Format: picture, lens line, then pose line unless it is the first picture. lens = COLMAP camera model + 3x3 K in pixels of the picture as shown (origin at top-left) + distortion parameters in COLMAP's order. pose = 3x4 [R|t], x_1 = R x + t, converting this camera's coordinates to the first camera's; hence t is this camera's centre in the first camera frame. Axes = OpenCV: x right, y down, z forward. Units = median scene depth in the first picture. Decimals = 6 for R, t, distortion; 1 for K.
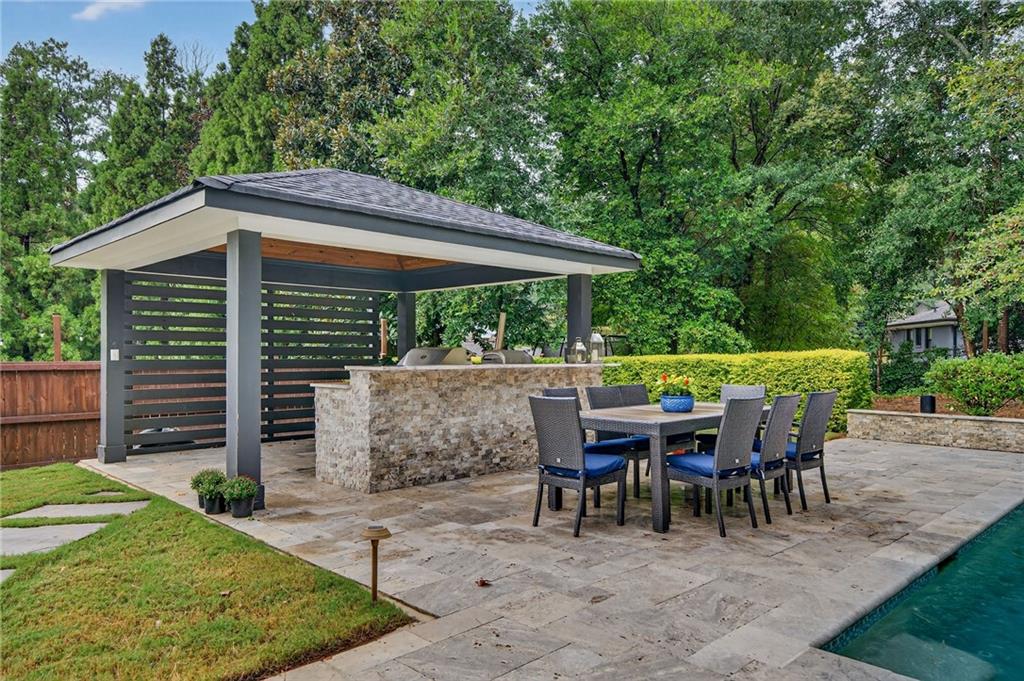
lens RADIAL K [[691.3, 0, 507.3], [0, 691.3, 348.6], [0, 0, 1]] dist [0.017409, -0.000563]
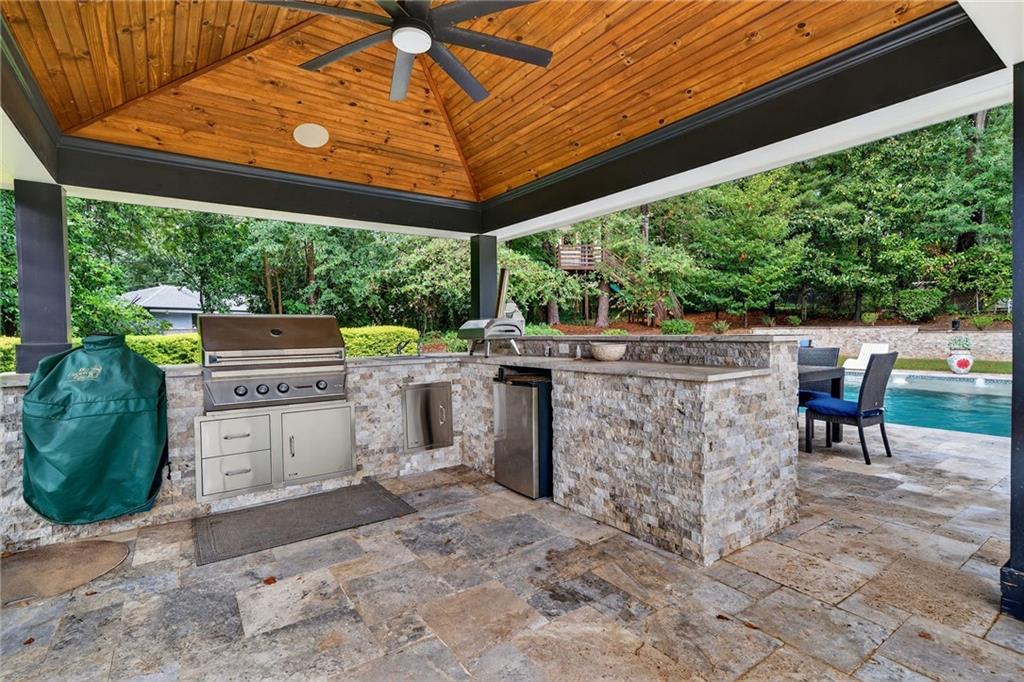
lens RADIAL K [[493.3, 0, 510.1], [0, 493.3, 340.4], [0, 0, 1]] dist [0.003890, 0.000647]
pose [[0.163670, -0.021663, 0.986277, -1.430864], [0.004127, 0.999765, 0.021275, 0.037144], [-0.986507, 0.000588, 0.163721, 2.361839]]
